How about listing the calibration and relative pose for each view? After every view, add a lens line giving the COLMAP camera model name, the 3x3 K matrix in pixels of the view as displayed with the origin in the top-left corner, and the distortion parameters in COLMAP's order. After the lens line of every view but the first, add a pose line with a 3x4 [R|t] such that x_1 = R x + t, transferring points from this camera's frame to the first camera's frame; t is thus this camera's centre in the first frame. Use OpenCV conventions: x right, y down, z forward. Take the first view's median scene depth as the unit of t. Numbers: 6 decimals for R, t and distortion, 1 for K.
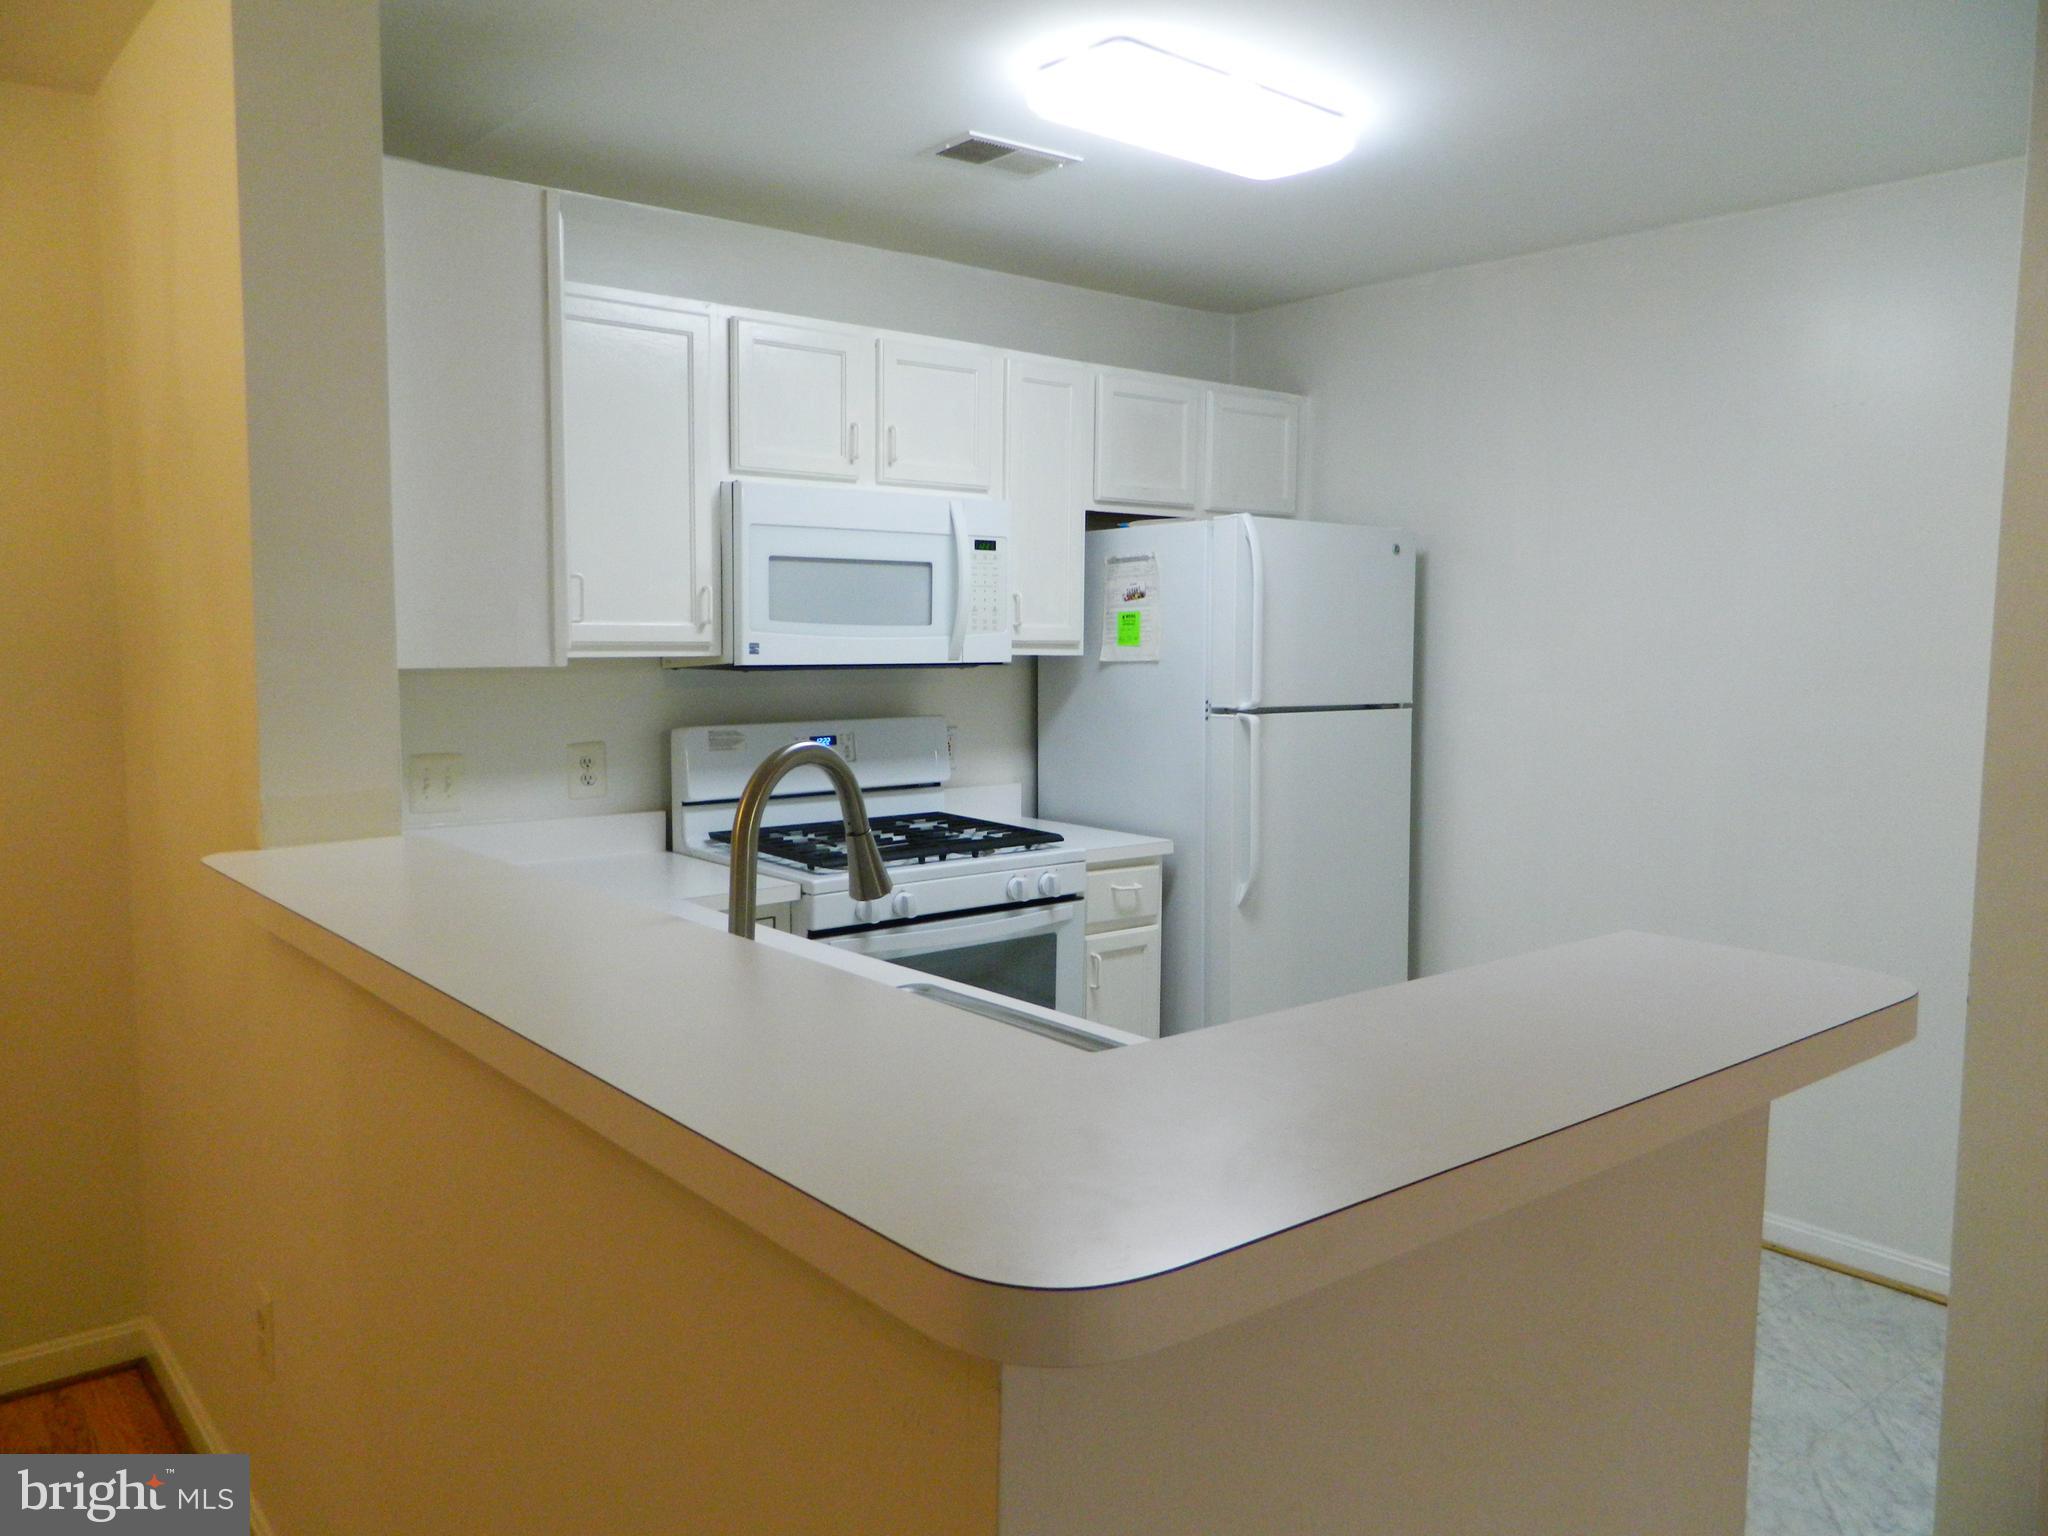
lens RADIAL K [[1507.8, 0, 1015.9], [0, 1507.8, 758.8], [0, 0, 1]] dist [0.001299, -0.002447]
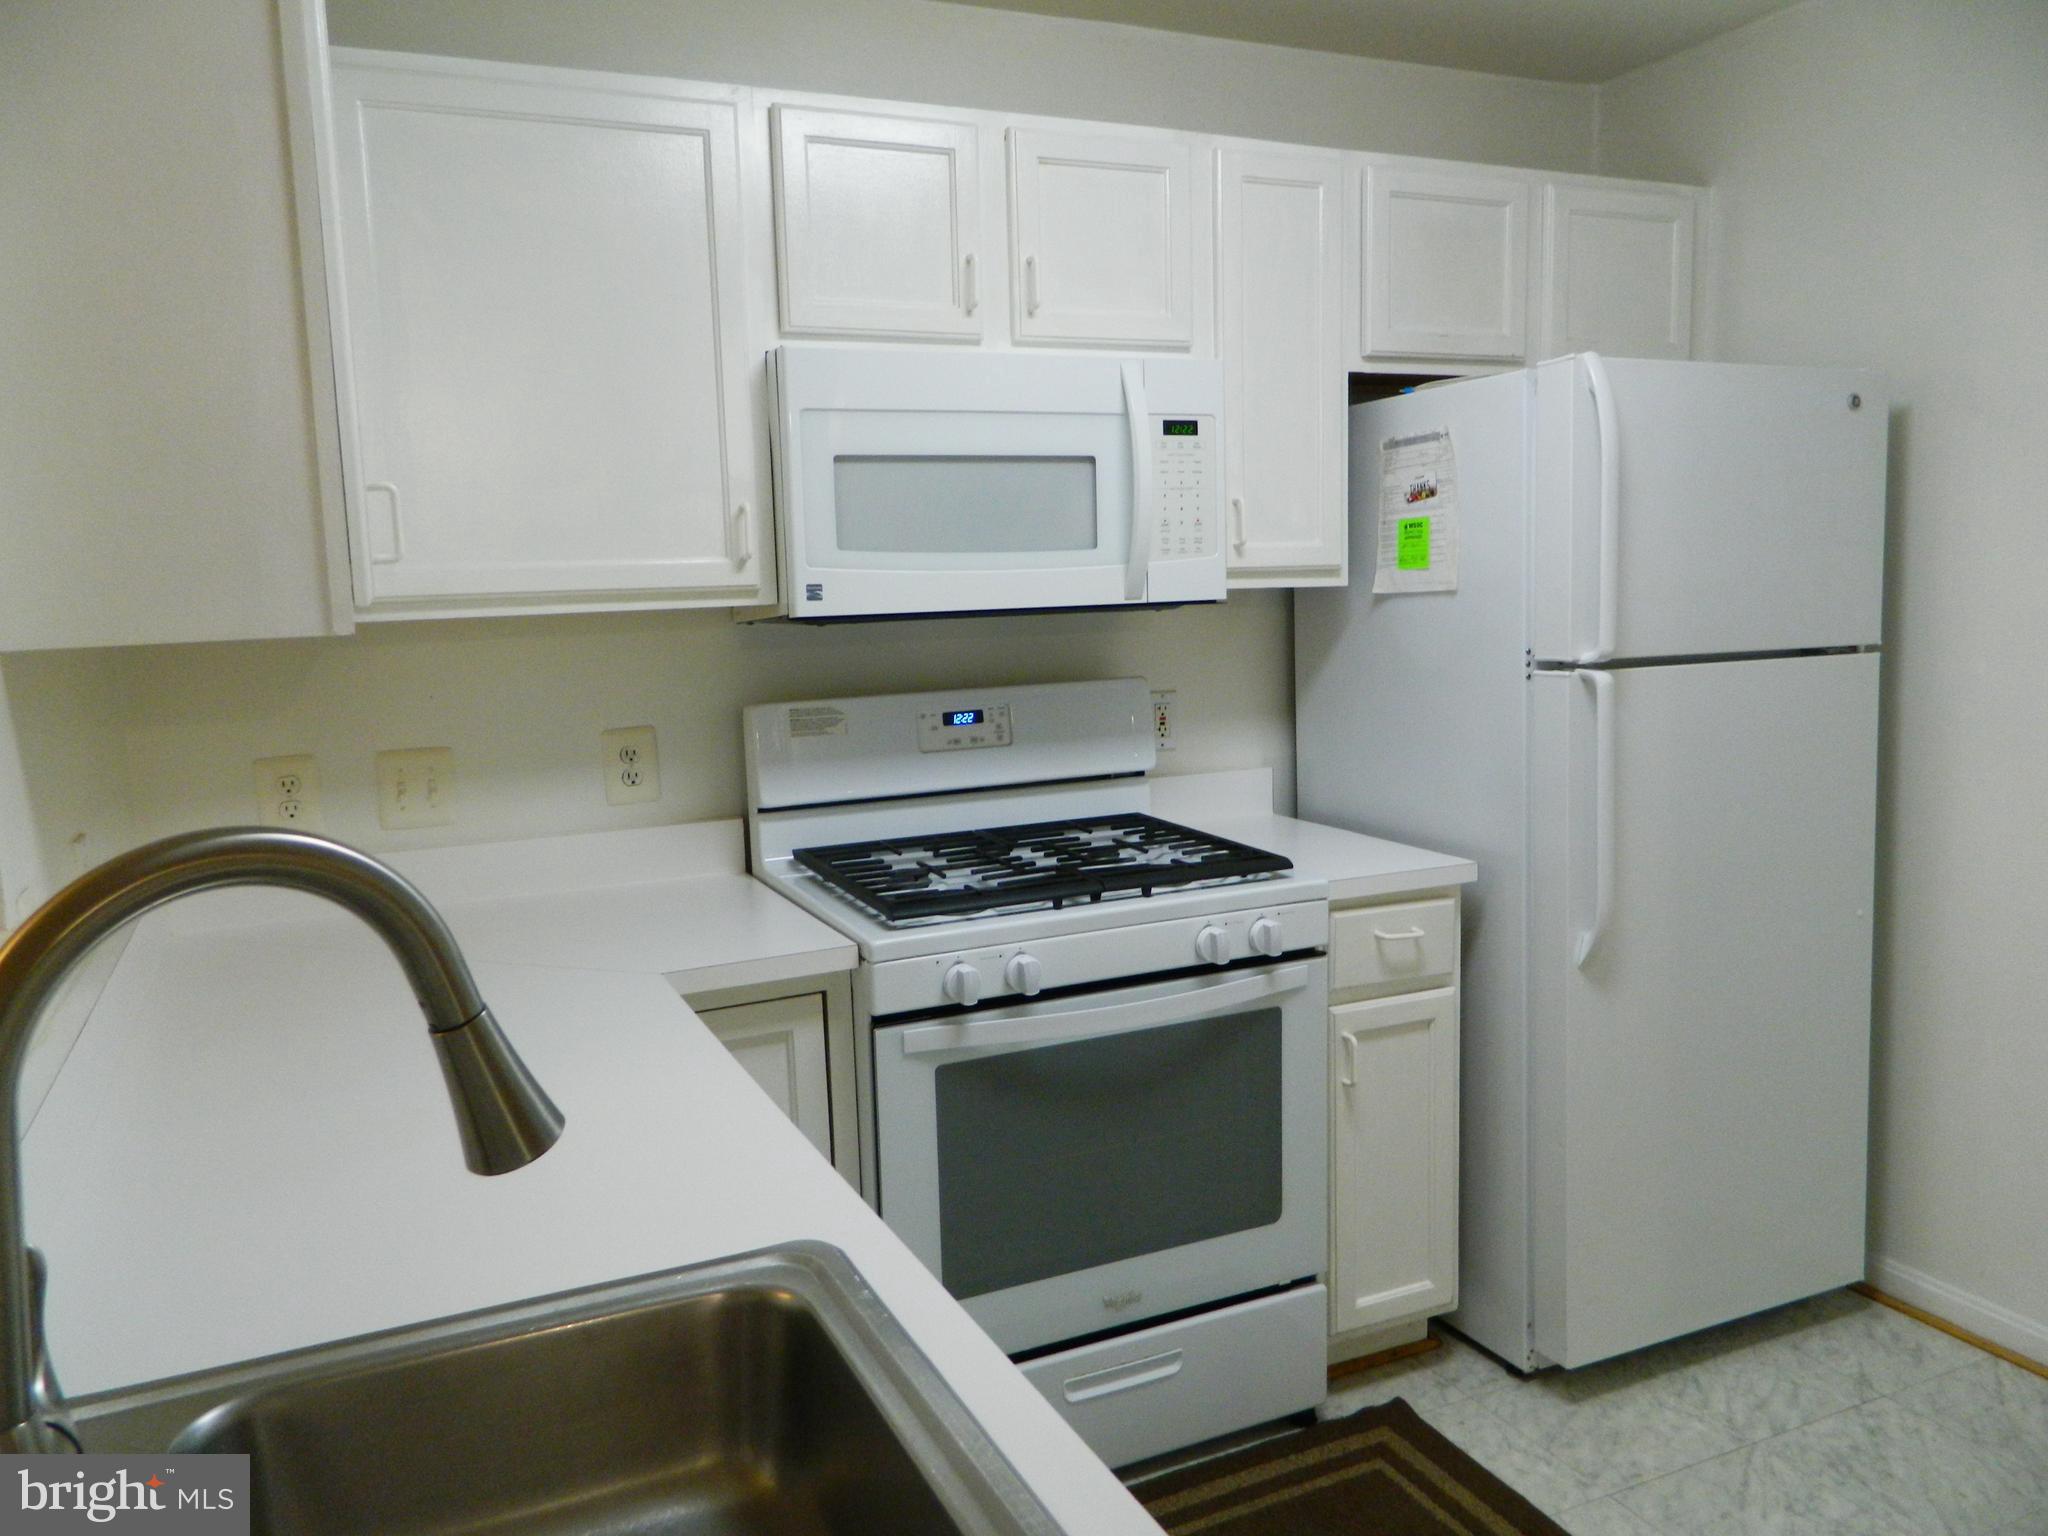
lens RADIAL K [[1515.7, 0, 1021.9], [0, 1515.7, 751.4], [0, 0, 1]] dist [0.010199, -0.006915]
pose [[0.966910, -0.004476, -0.255078, 0.084455], [0.013936, 0.999280, 0.035292, -0.021414], [0.254736, -0.037679, 0.966276, 0.319085]]
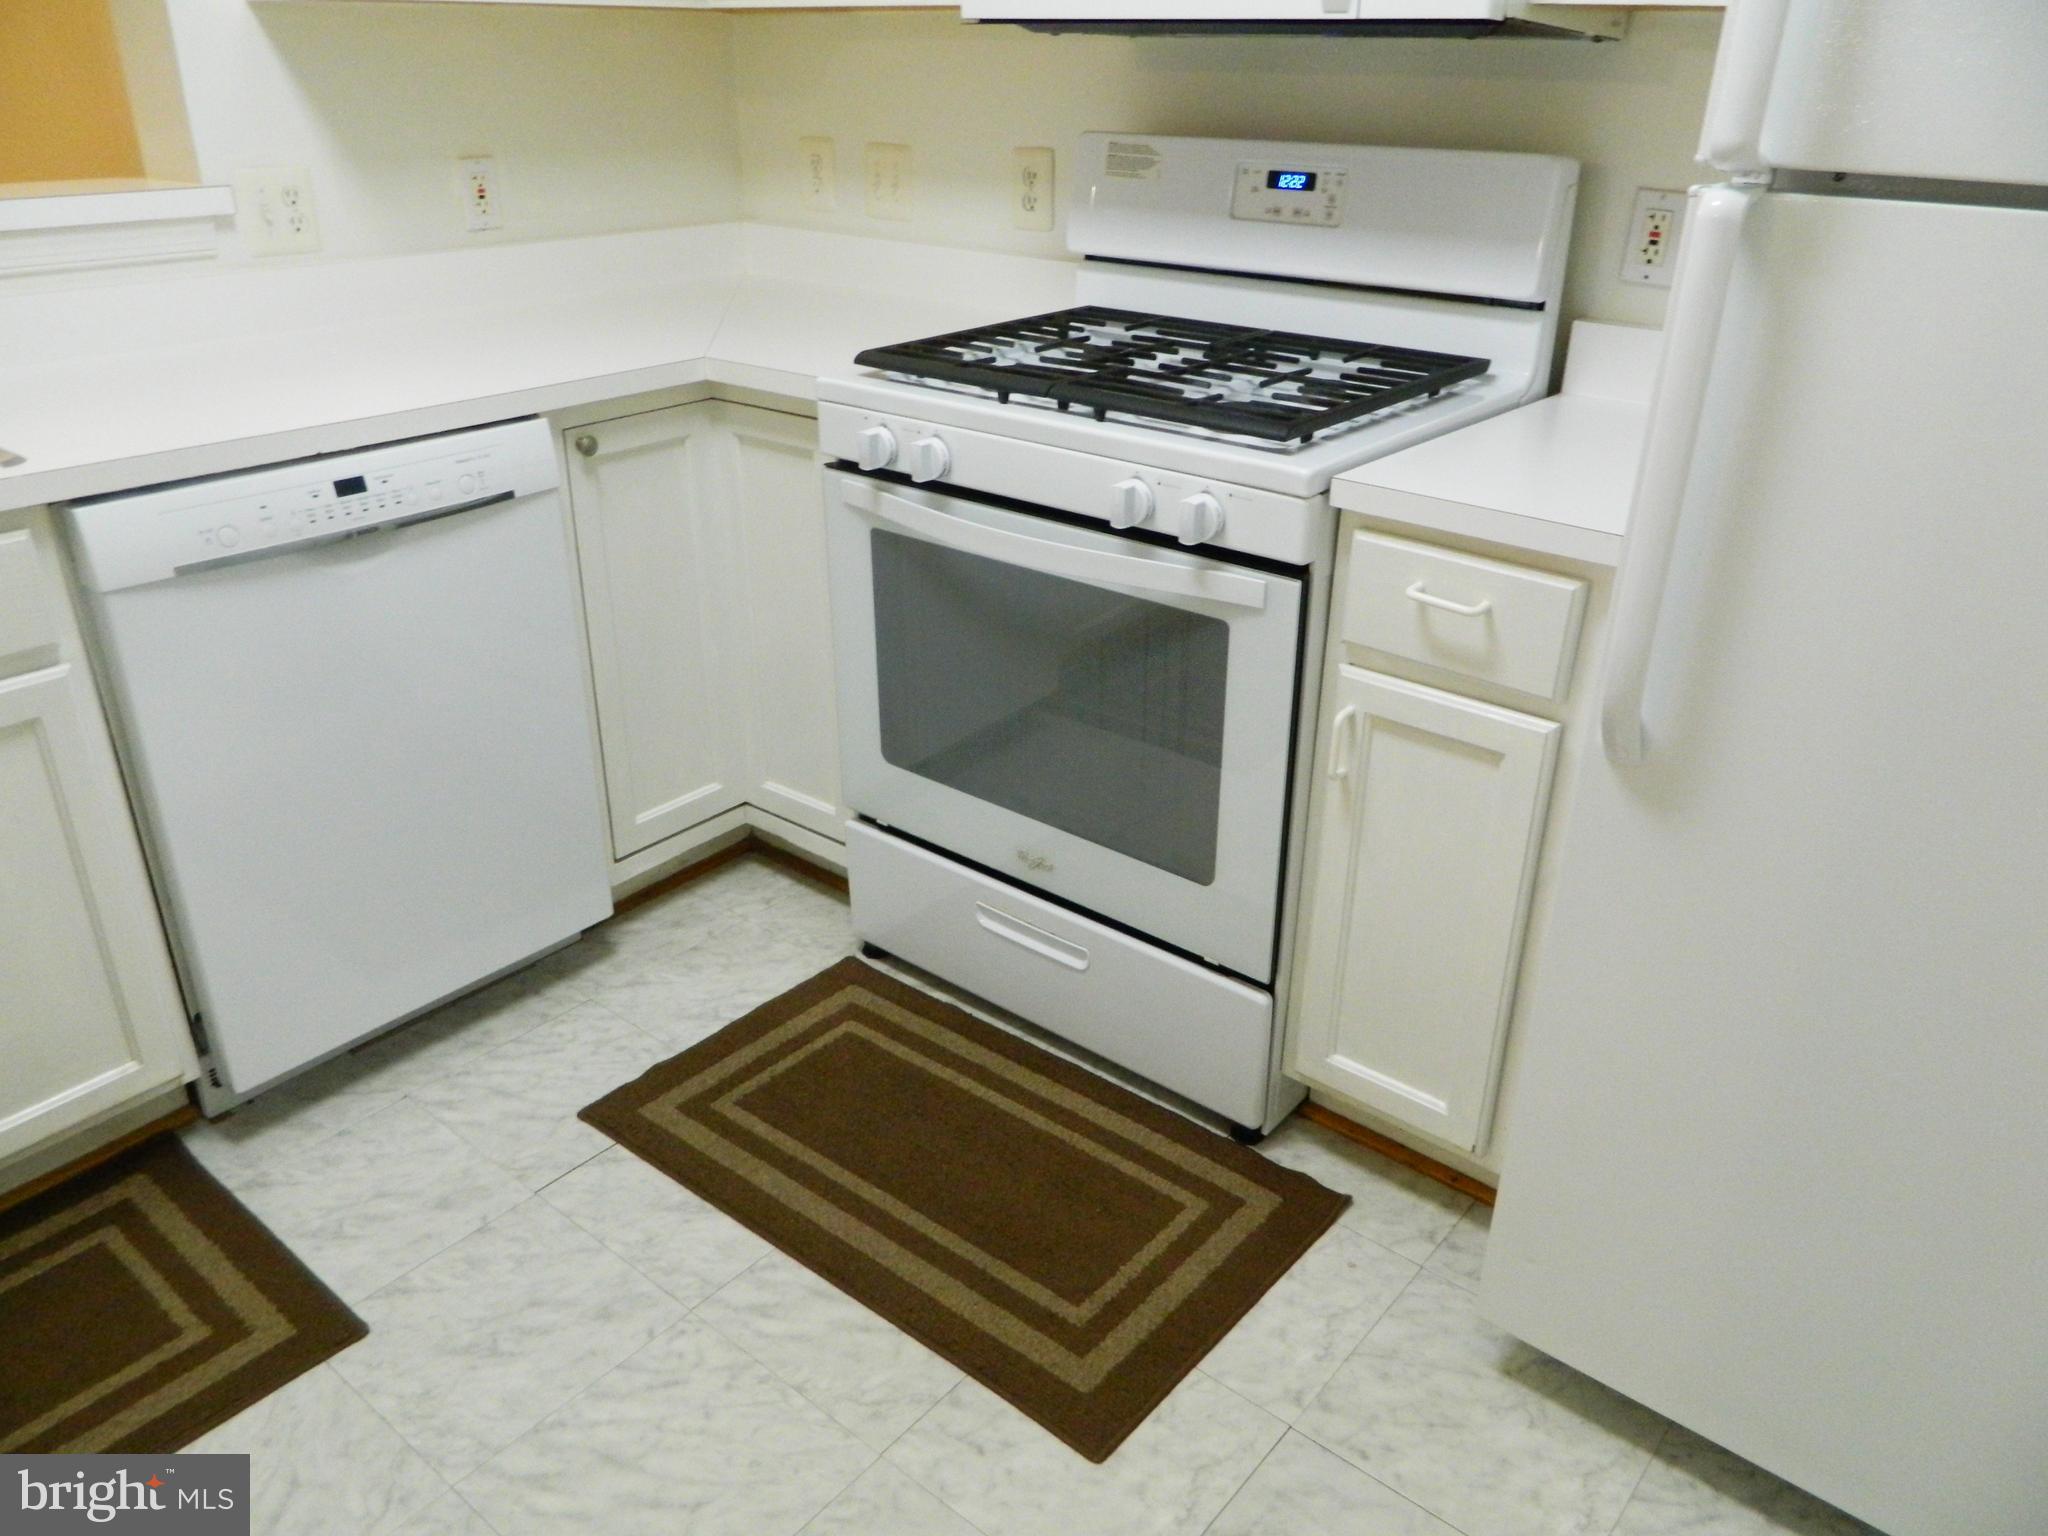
lens RADIAL K [[1515.7, 0, 1021.9], [0, 1515.7, 751.4], [0, 0, 1]] dist [0.010199, -0.006915]
pose [[0.198335, 0.410849, -0.889869, 0.450115], [-0.097259, 0.911674, 0.399239, -0.034702], [0.975297, 0.007364, 0.220775, 0.798347]]
